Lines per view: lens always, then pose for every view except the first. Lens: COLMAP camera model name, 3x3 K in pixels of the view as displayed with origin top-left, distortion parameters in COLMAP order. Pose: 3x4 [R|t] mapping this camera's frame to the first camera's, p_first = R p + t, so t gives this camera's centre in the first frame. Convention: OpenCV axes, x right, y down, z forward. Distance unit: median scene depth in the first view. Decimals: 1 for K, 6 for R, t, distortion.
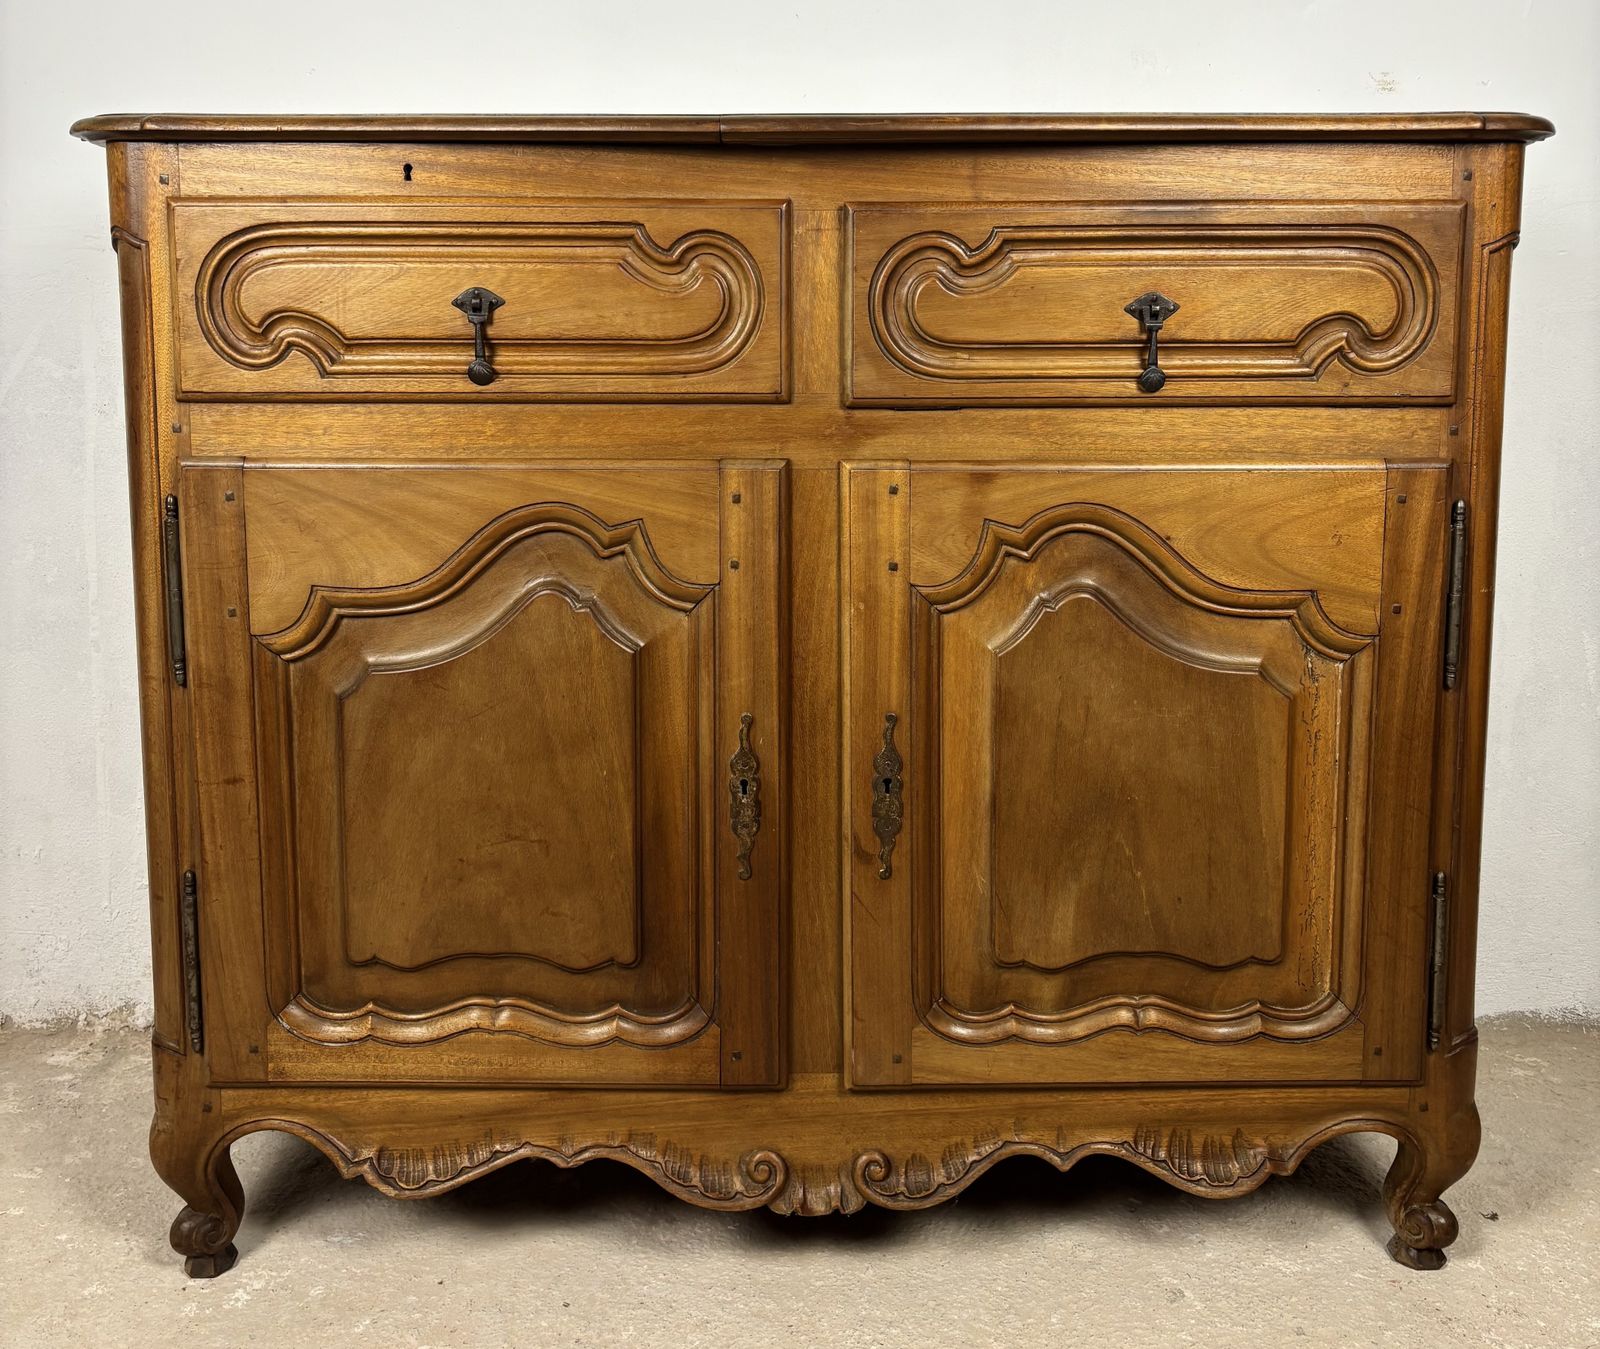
lens RADIAL K [[1670.6, 0, 797.5], [0, 1670.6, 507.1], [0, 0, 1]] dist [0.035591, -0.000535]
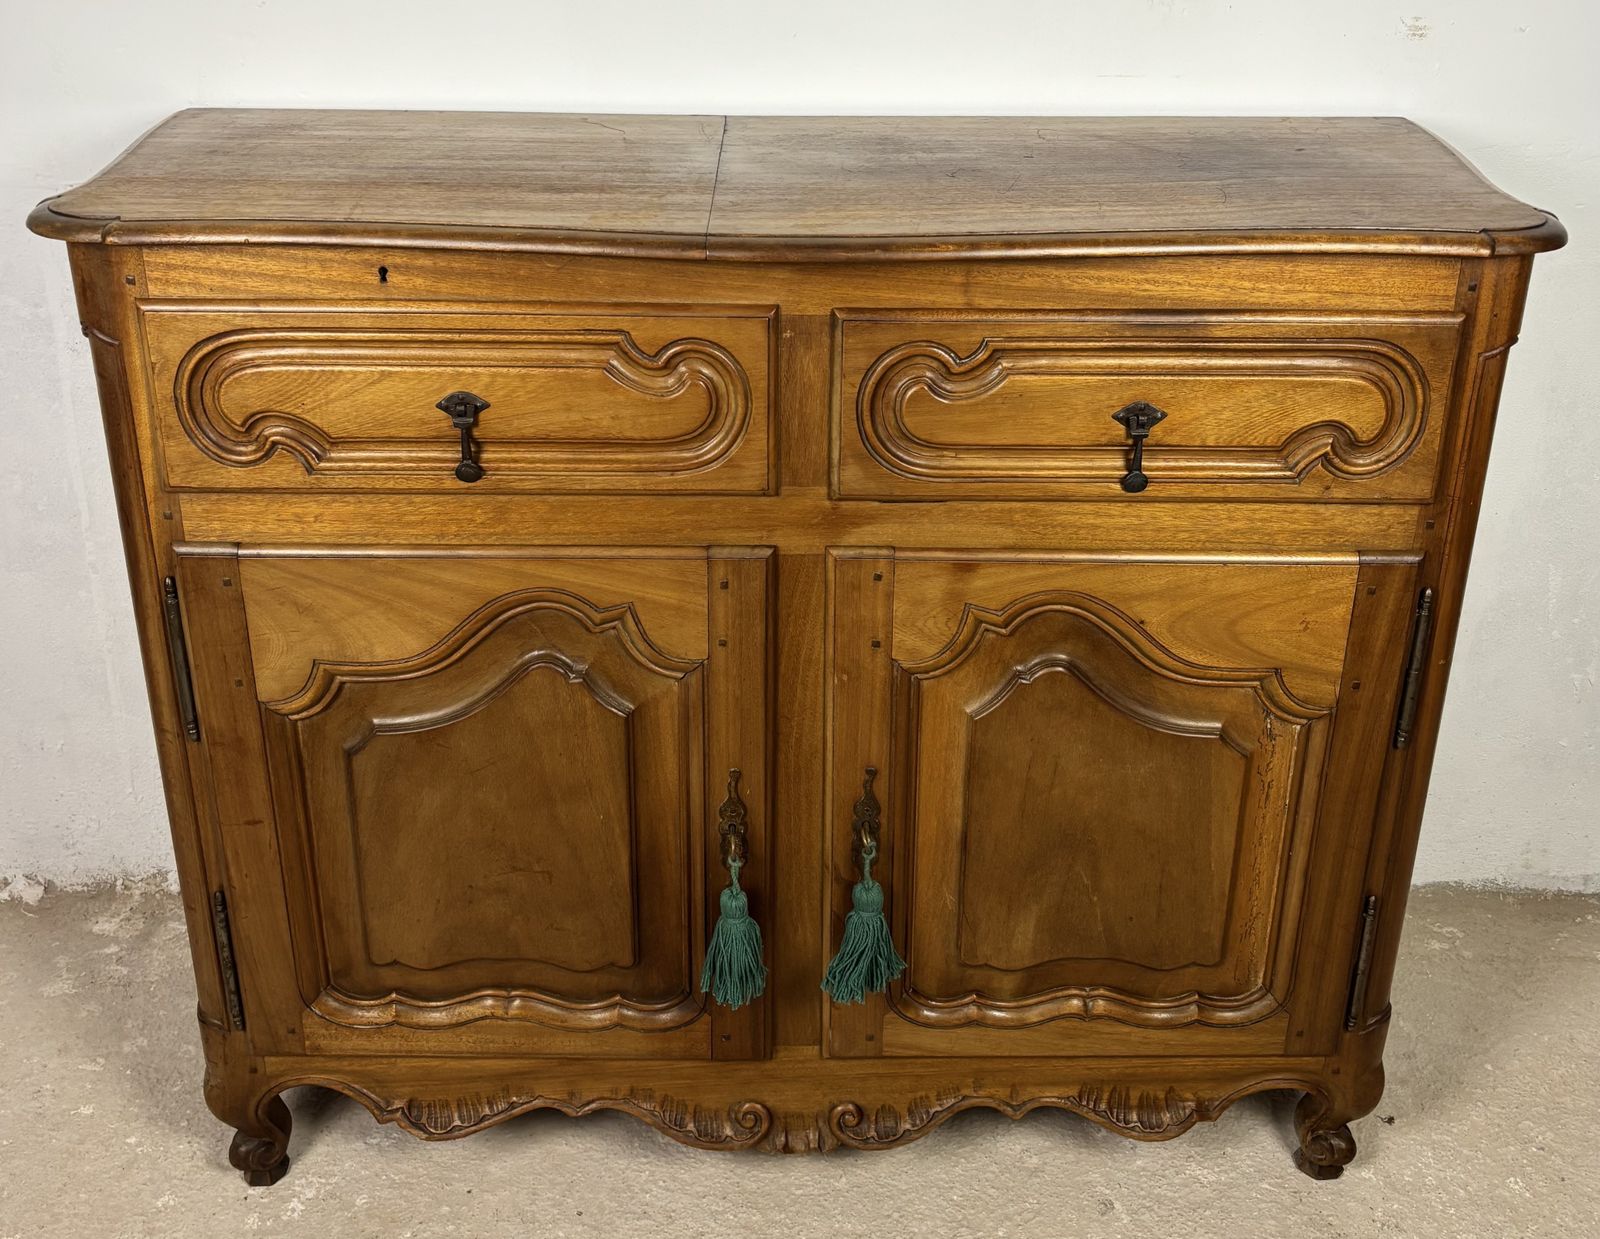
lens RADIAL K [[1722.3, 0, 803.8], [0, 1722.3, 515.8], [0, 0, 1]] dist [0.076126, -0.141887]
pose [[0.999916, 0.006180, 0.011395, -0.000010], [-0.009245, 0.956170, 0.292665, -0.350681], [-0.009087, -0.292745, 0.956147, 0.000576]]
